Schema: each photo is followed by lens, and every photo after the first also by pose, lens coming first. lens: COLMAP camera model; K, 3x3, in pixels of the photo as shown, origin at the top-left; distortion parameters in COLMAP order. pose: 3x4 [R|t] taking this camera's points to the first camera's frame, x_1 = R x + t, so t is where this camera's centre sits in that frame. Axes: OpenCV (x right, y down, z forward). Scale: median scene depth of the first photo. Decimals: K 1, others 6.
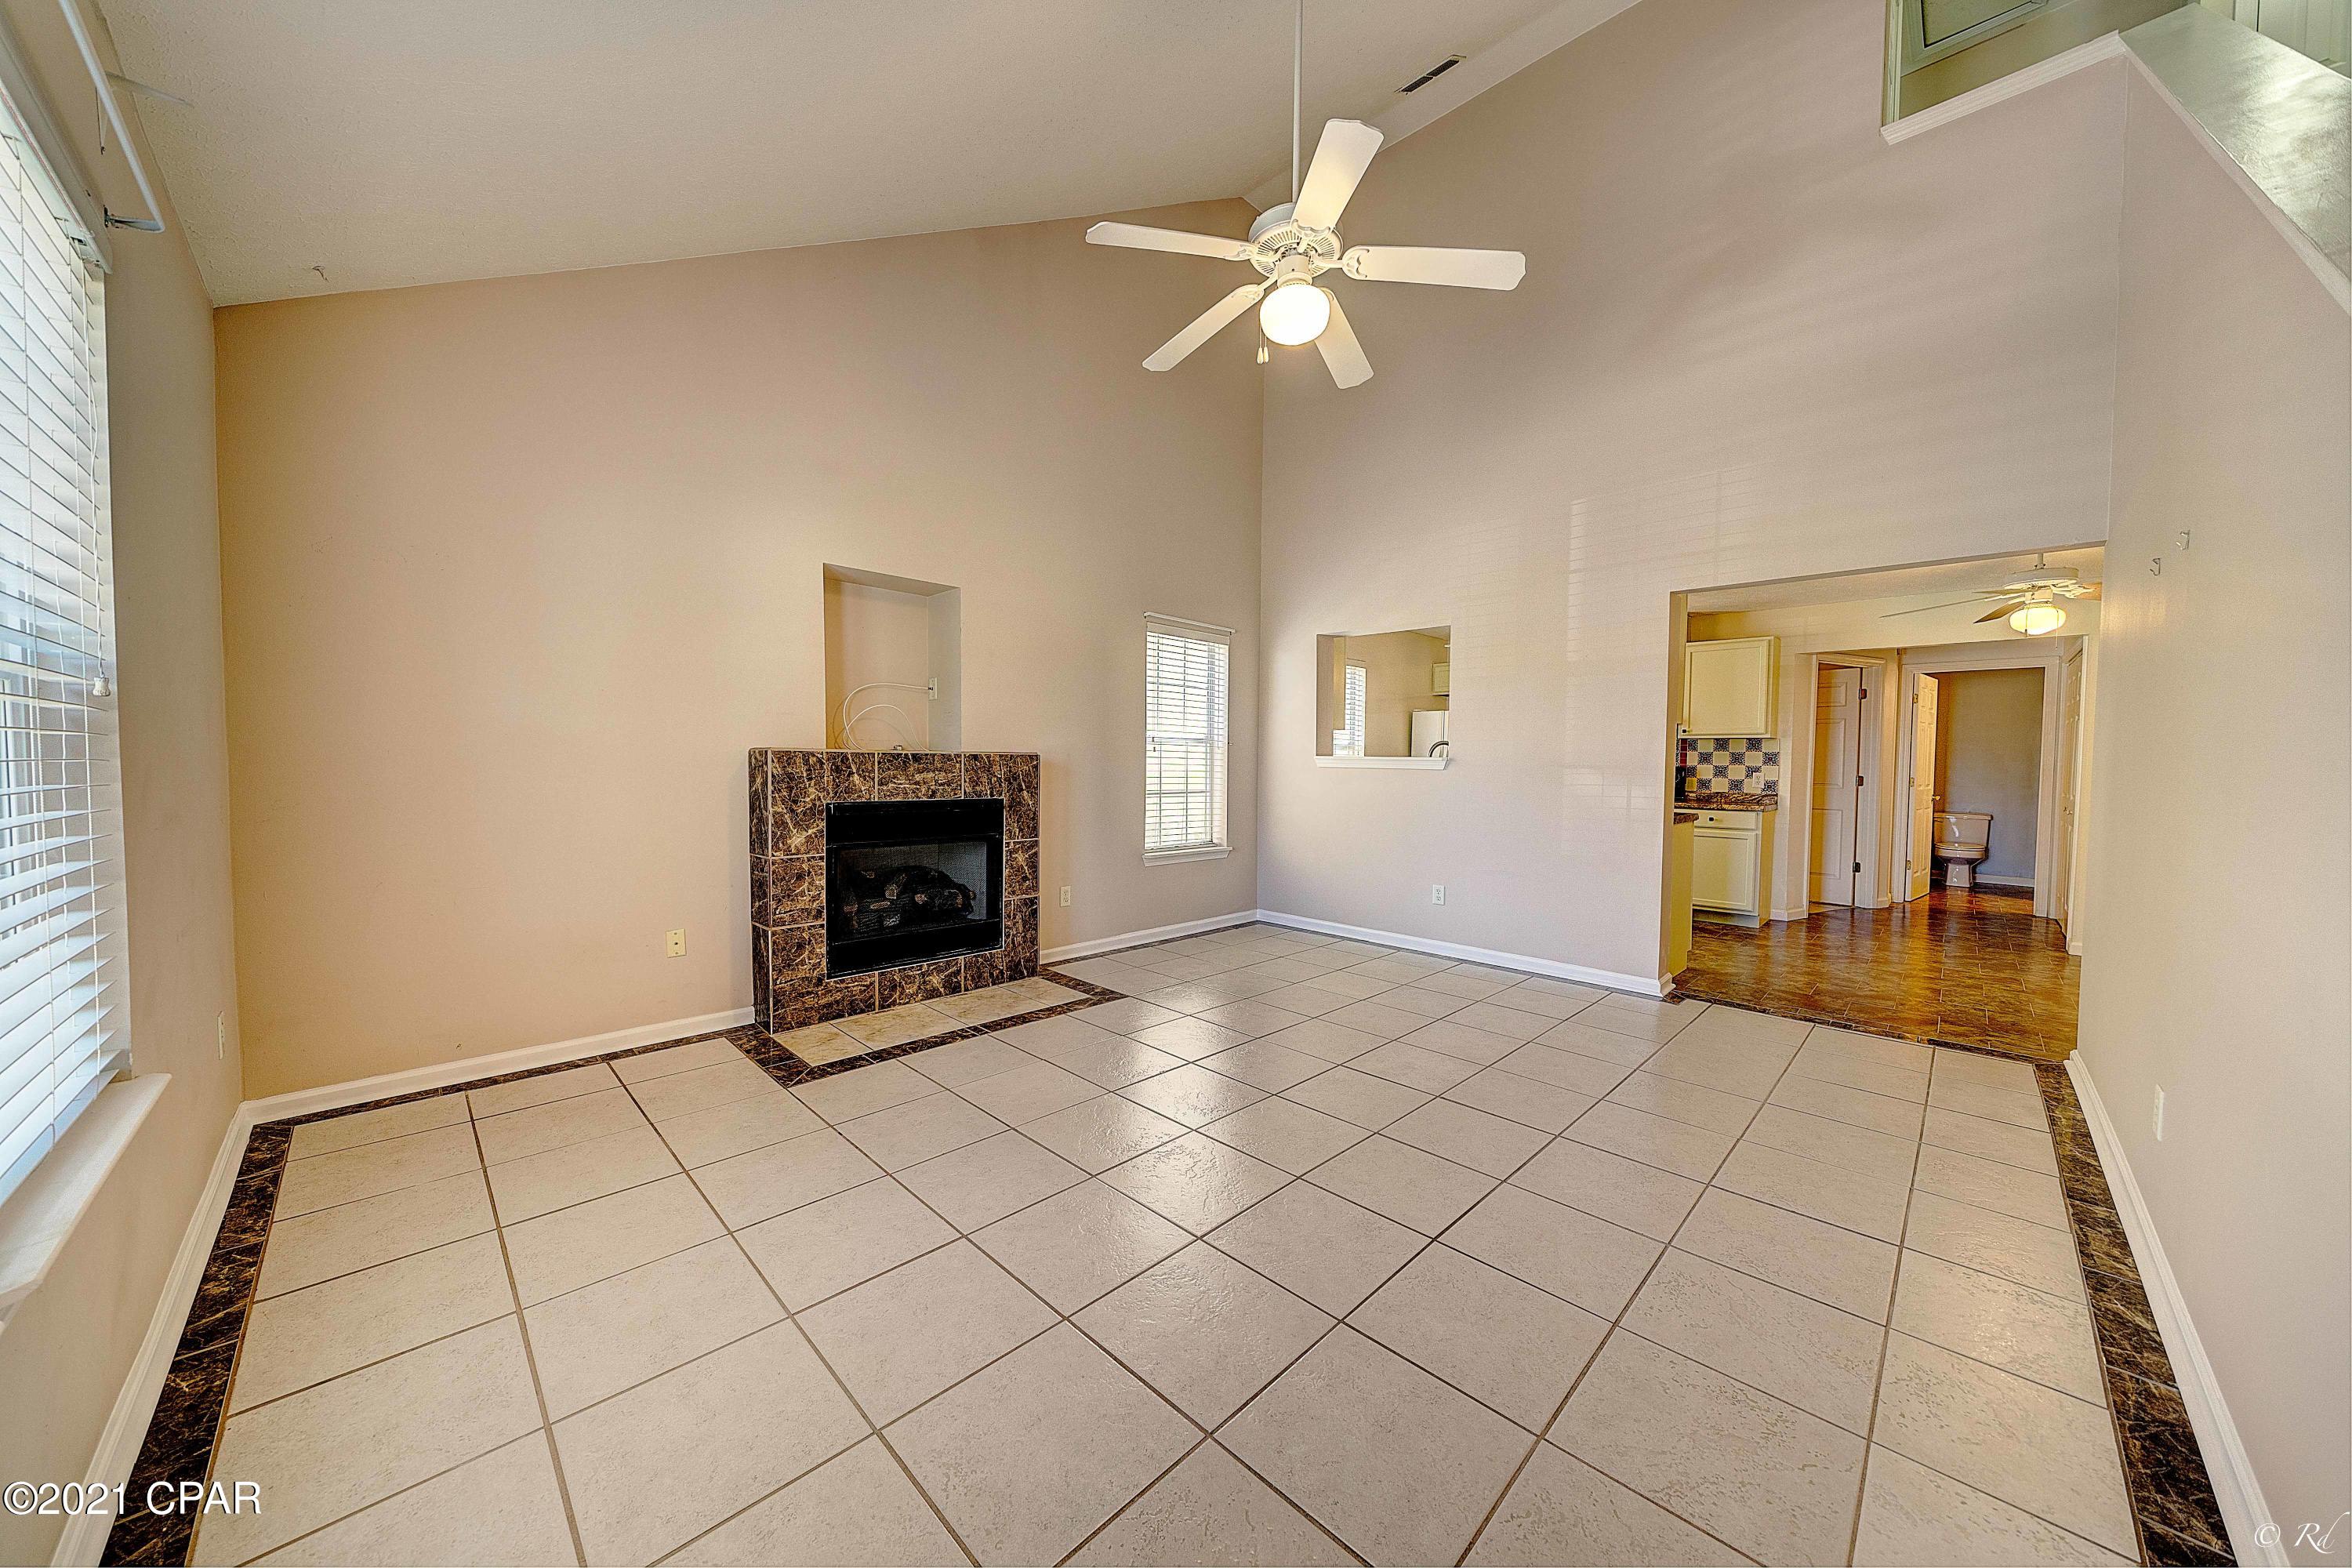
lens RADIAL K [[800.9, 0, 1180.6], [0, 800.9, 787.5], [0, 0, 1]] dist [-0.001749, -0.000159]
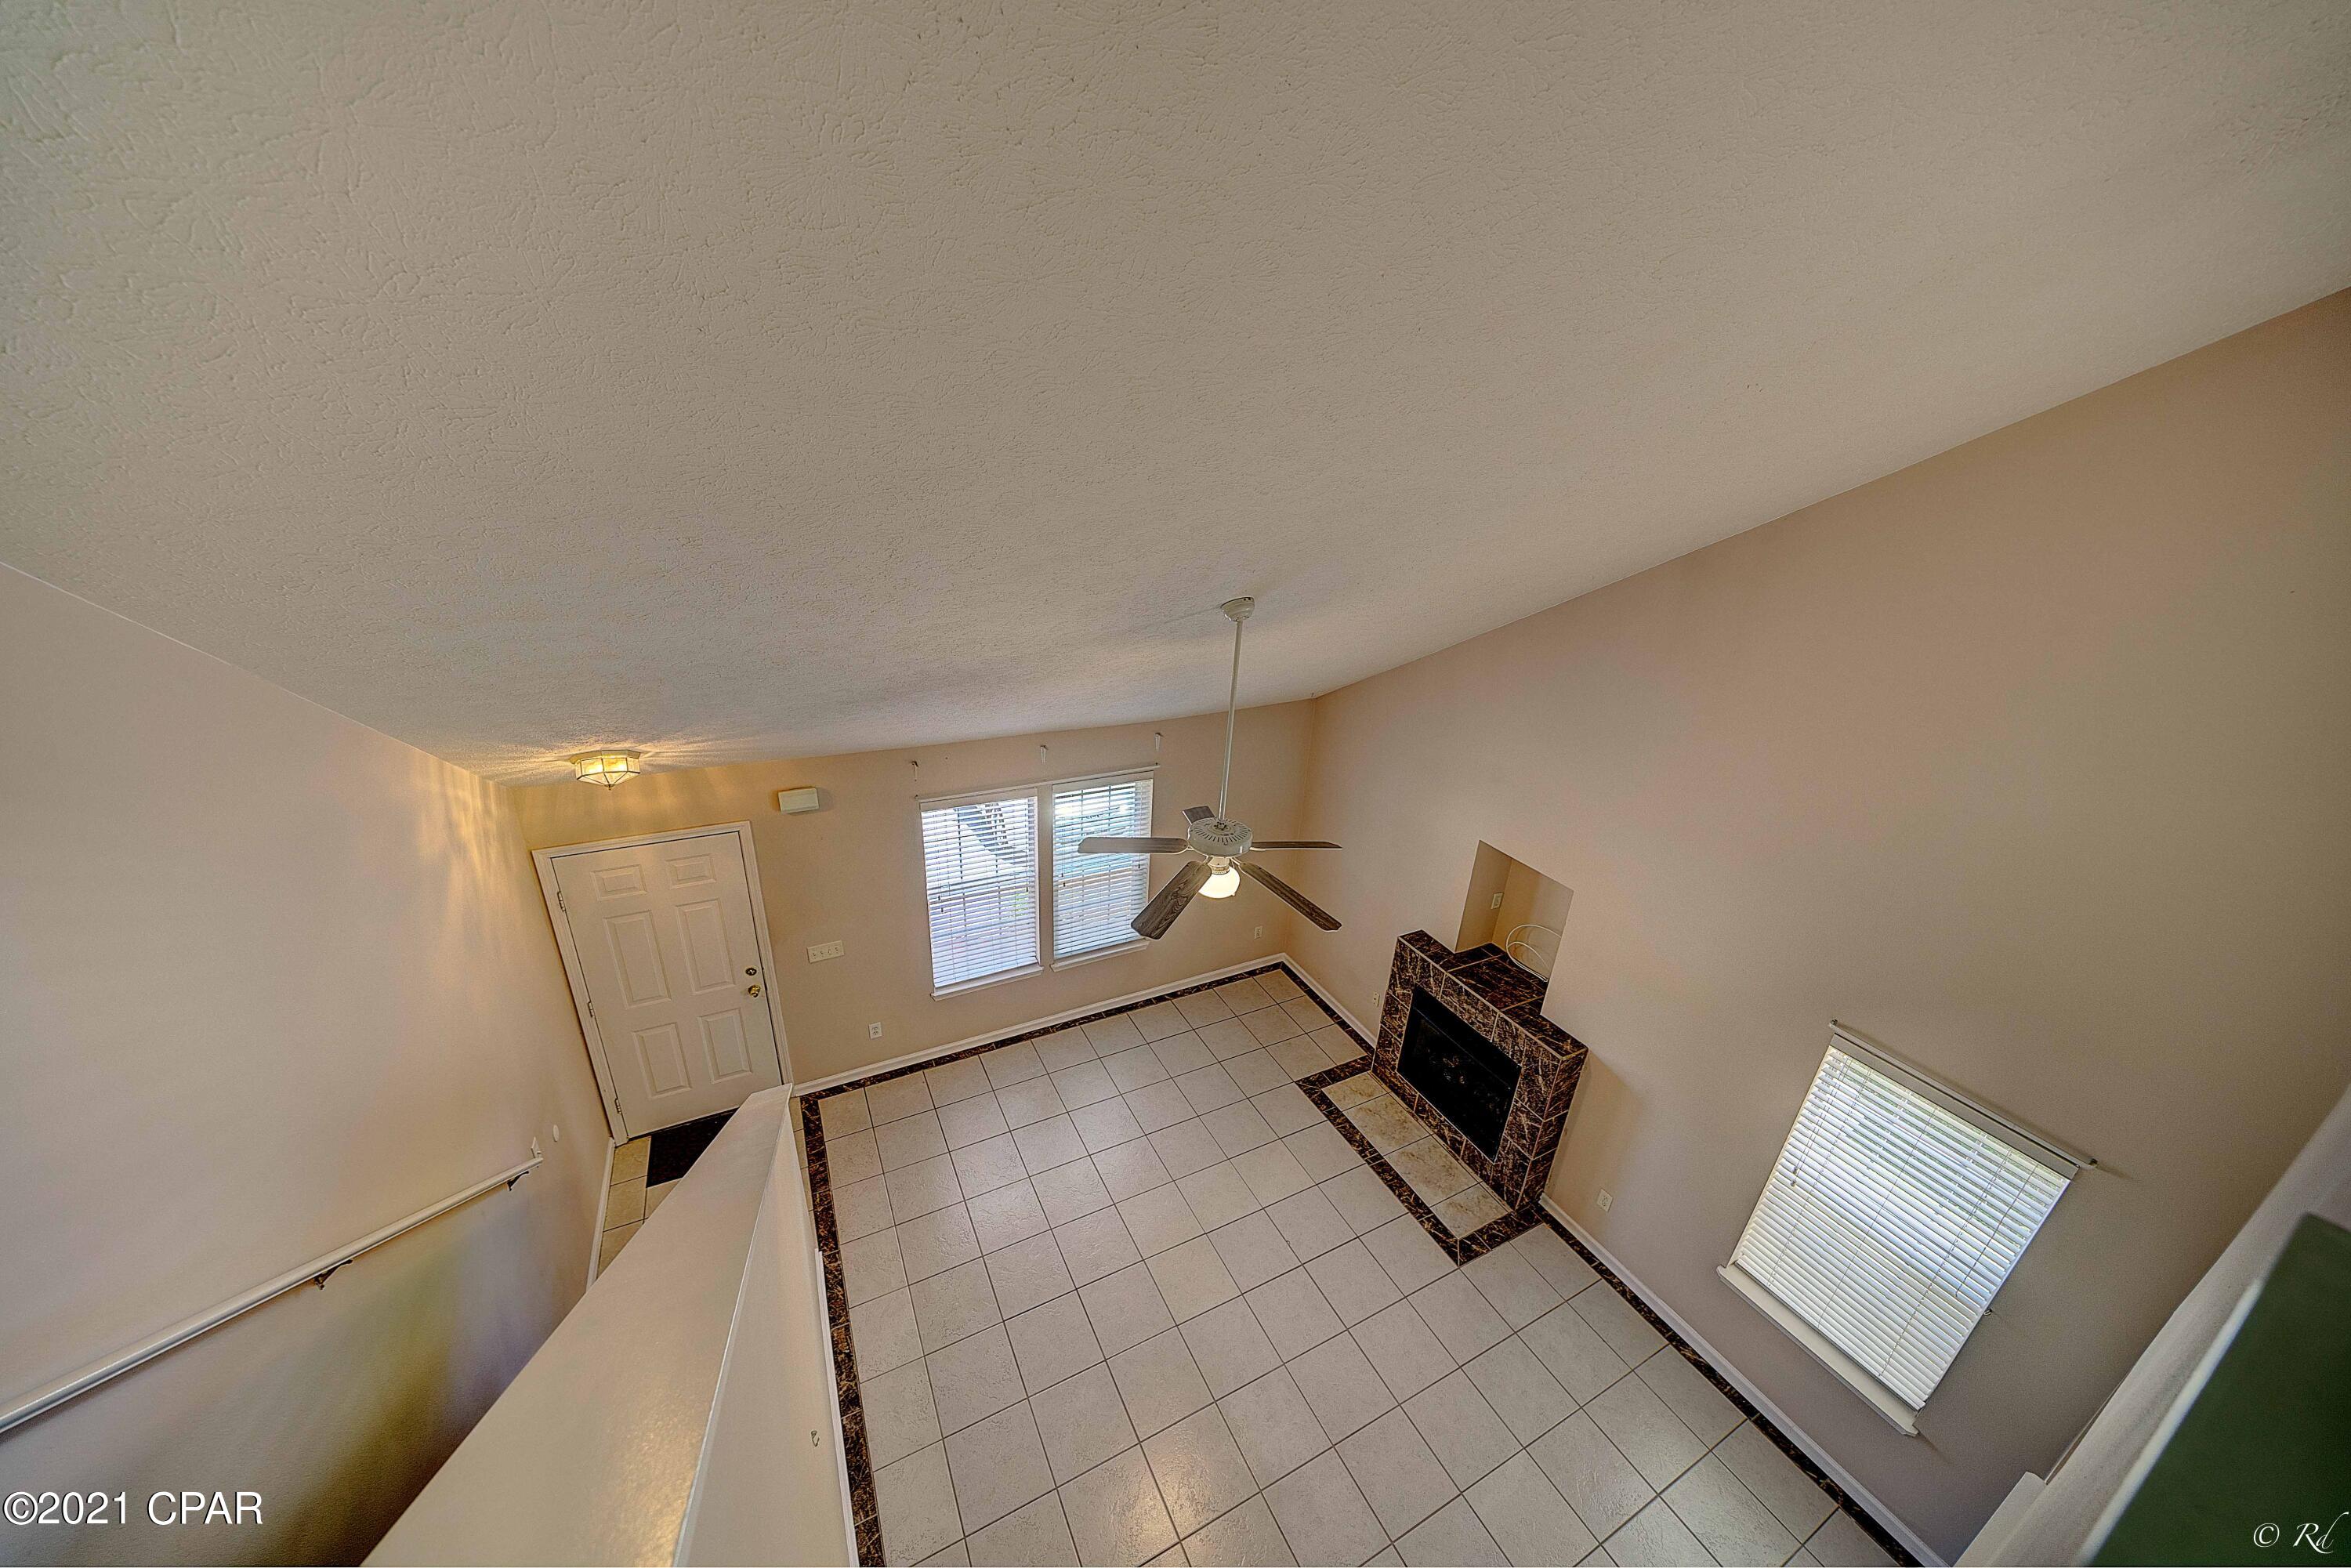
lens RADIAL K [[794.2, 0, 1169.6], [0, 794.2, 781.7], [0, 0, 1]] dist [-0.001465, -0.000113]
pose [[-0.305671, 0.332414, -0.892225, 0.829811], [-0.085880, 0.923631, 0.373537, -0.759502], [0.948256, 0.190804, -0.253779, 0.732657]]
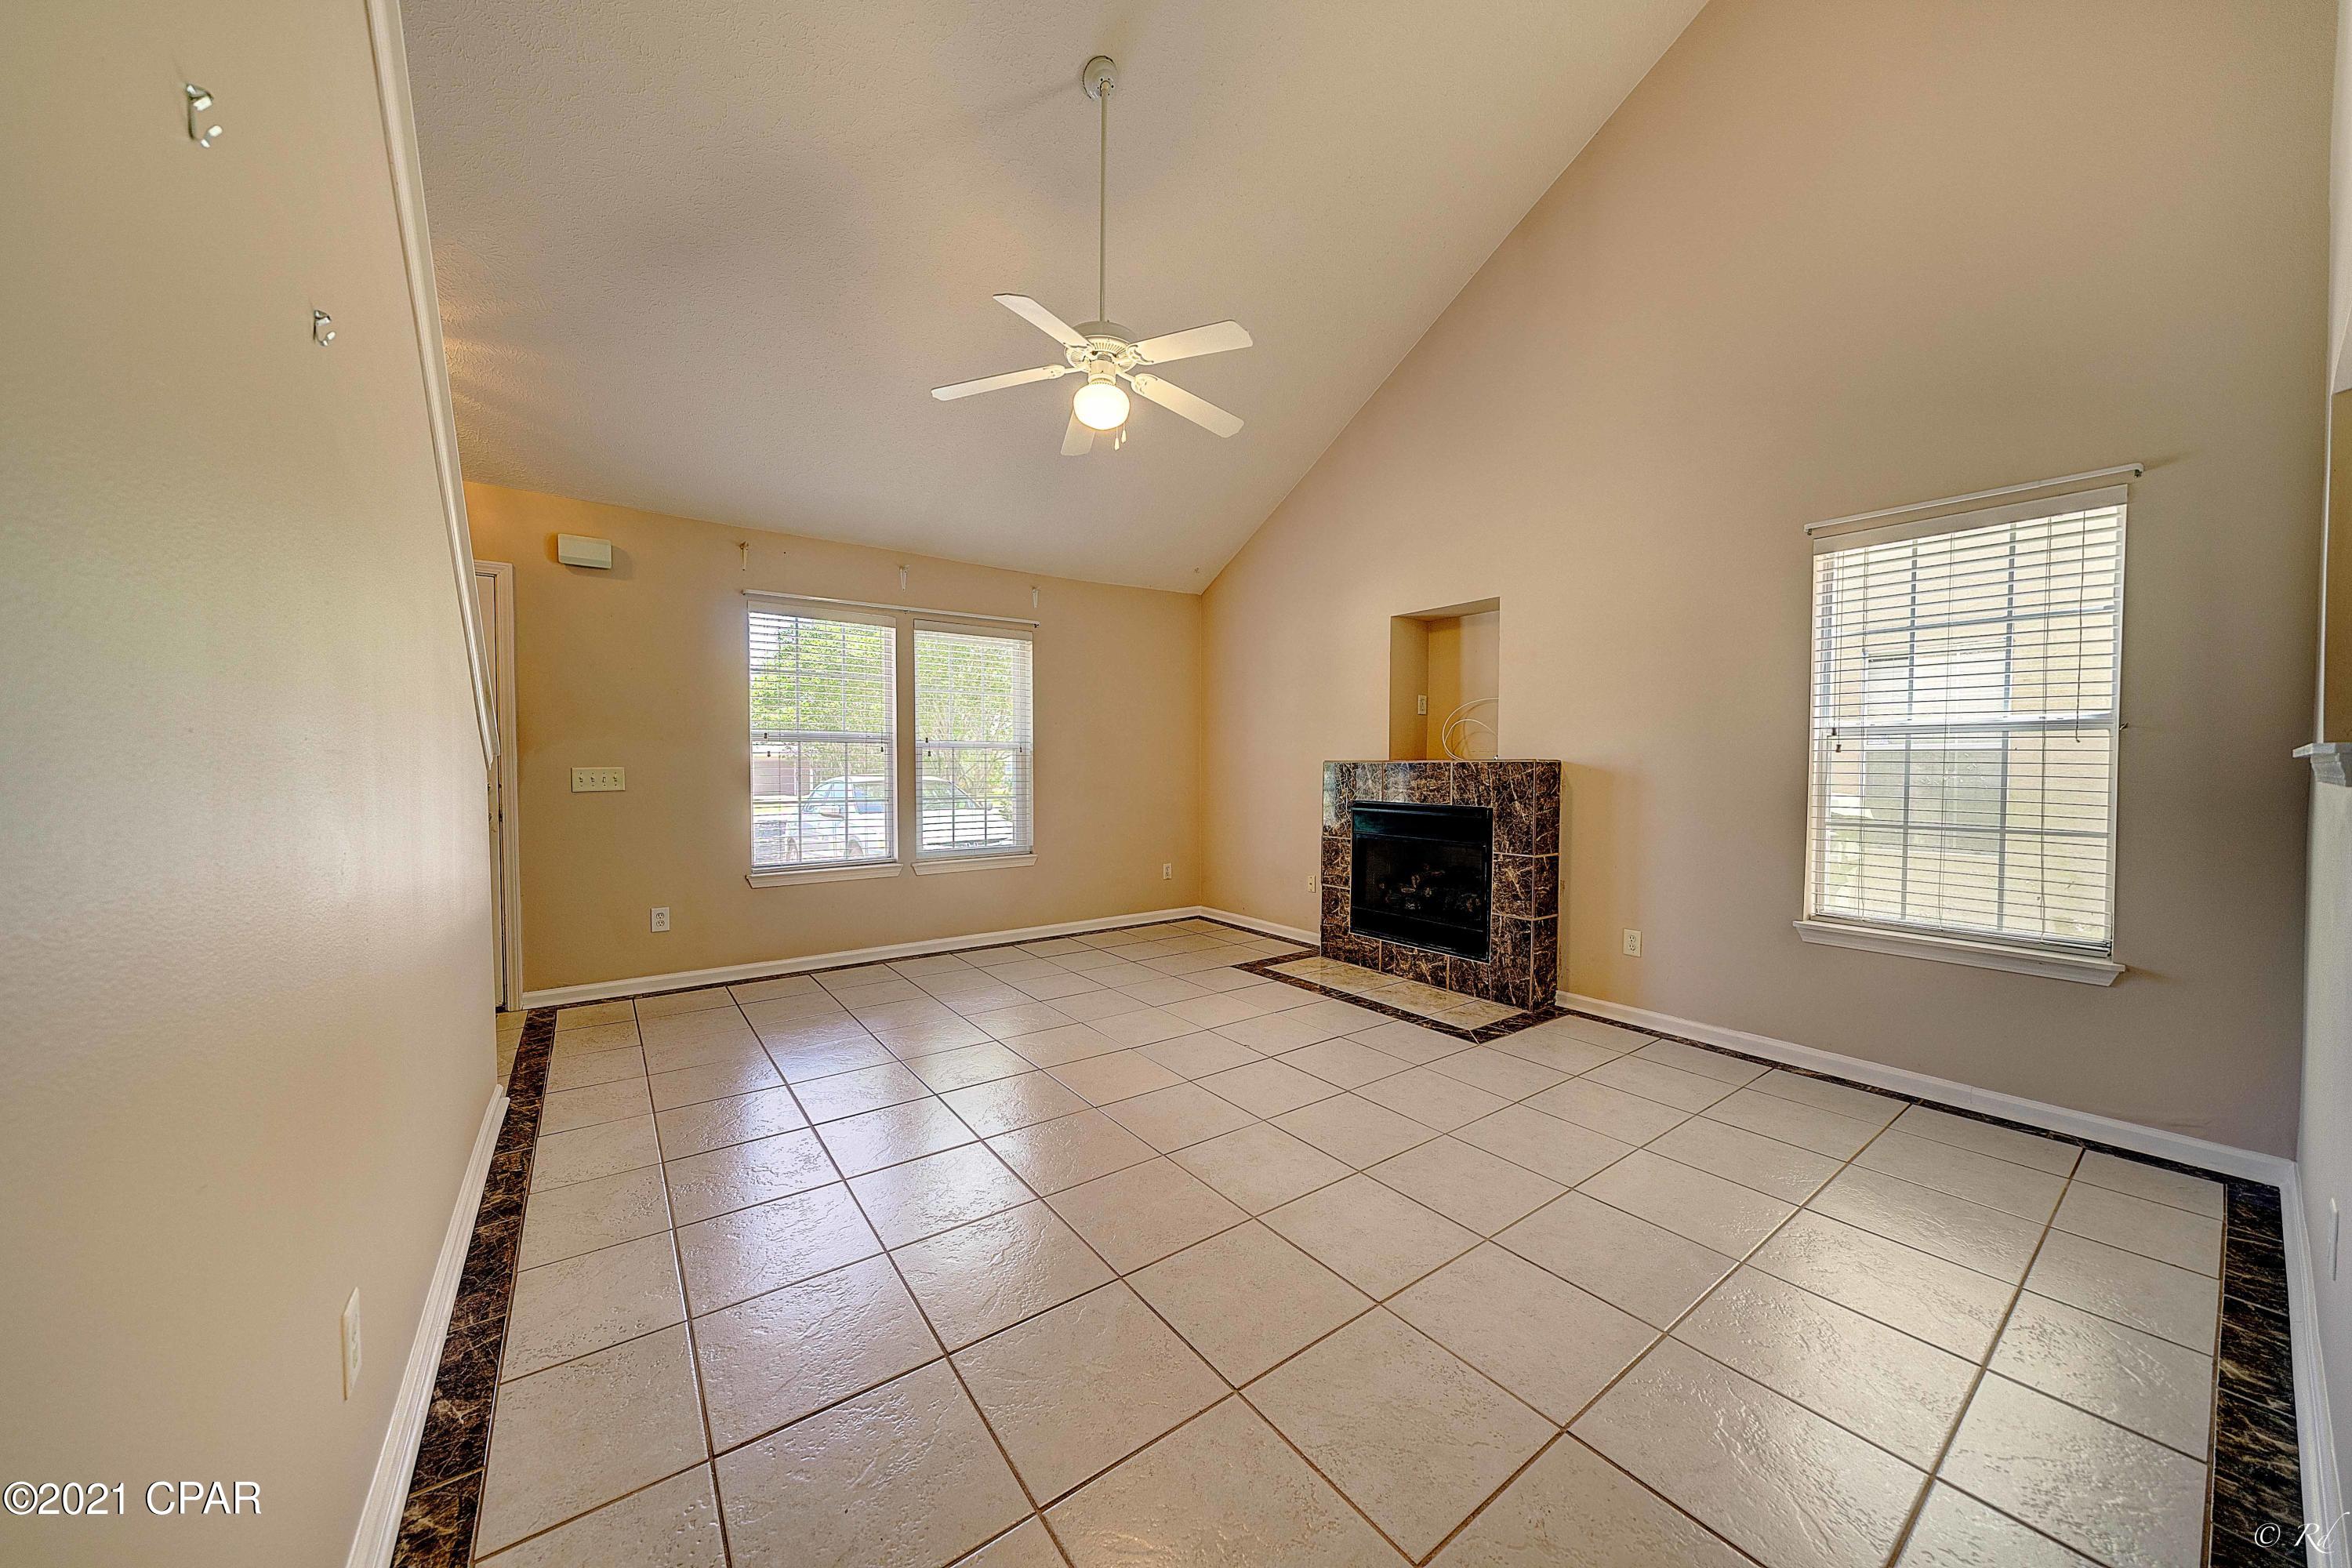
lens RADIAL K [[790.5, 0, 1167.2], [0, 790.5, 785.2], [0, 0, 1]] dist [-0.000391, 0.000031]
pose [[-0.161260, 0.010905, -0.986852, 0.783854], [-0.037549, 0.999147, 0.017177, -0.015325], [0.986197, 0.039825, -0.160713, 0.769711]]
